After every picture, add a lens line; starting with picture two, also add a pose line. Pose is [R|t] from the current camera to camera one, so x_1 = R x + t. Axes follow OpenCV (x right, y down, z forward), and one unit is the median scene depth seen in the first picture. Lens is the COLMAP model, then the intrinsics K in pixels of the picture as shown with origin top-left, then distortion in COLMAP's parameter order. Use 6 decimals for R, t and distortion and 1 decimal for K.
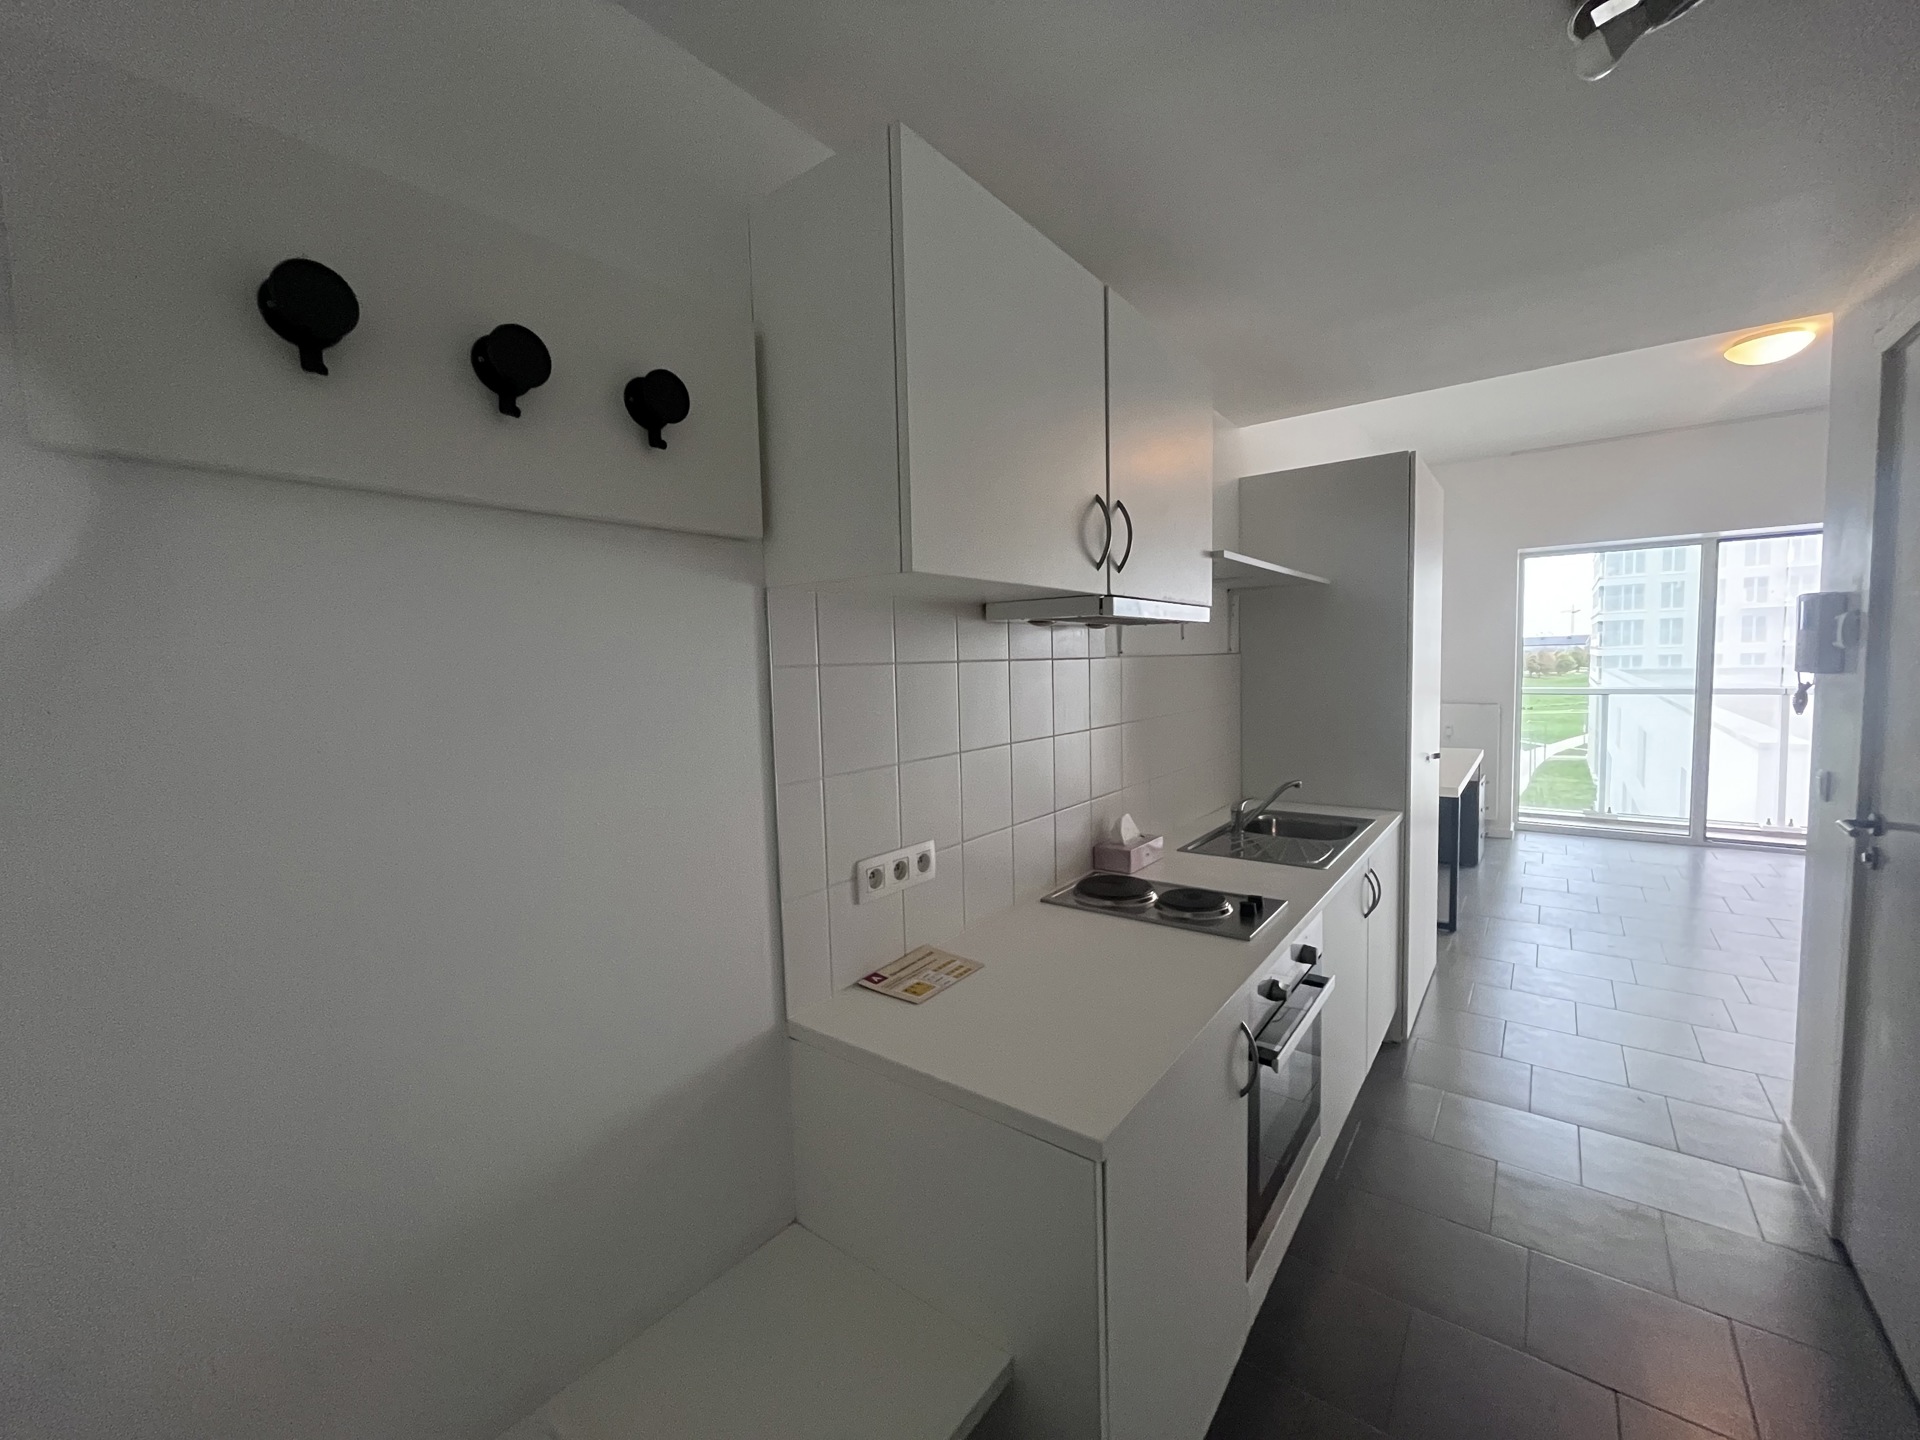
lens RADIAL K [[773.8, 0, 960.0], [0, 773.8, 720.0], [0, 0, 1]] dist [-0.002693, -0.000206]
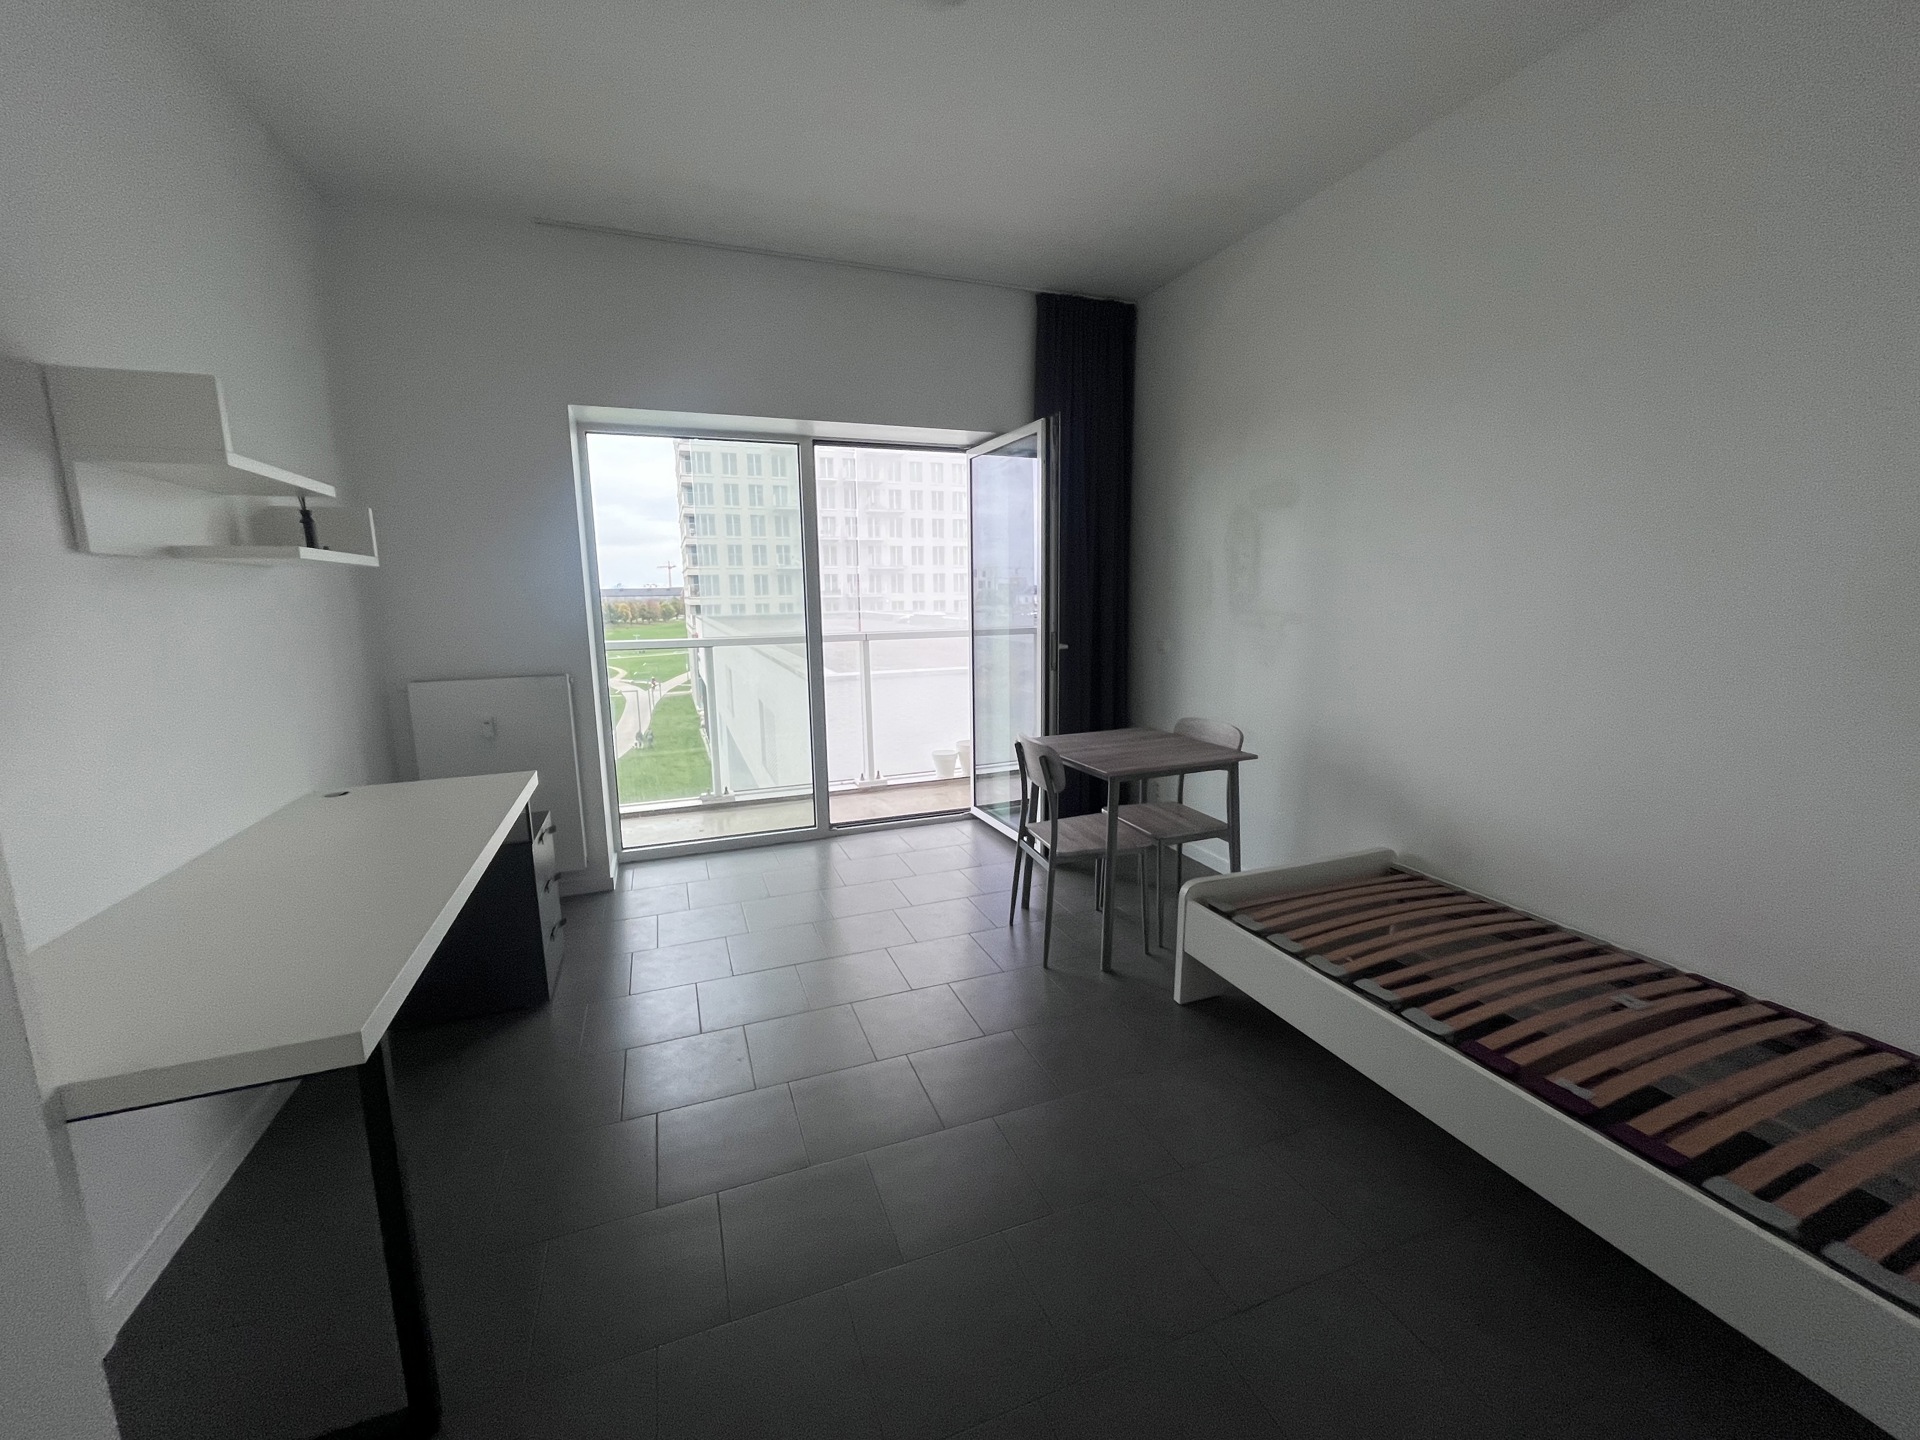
lens RADIAL K [[773.8, 0, 960.0], [0, 773.8, 720.0], [0, 0, 1]] dist [-0.002693, -0.000206]
pose [[0.522460, -0.118591, 0.844376, 0.268544], [0.062527, 0.992943, 0.100768, -0.019437], [-0.850368, 0.000149, 0.526188, 0.333658]]
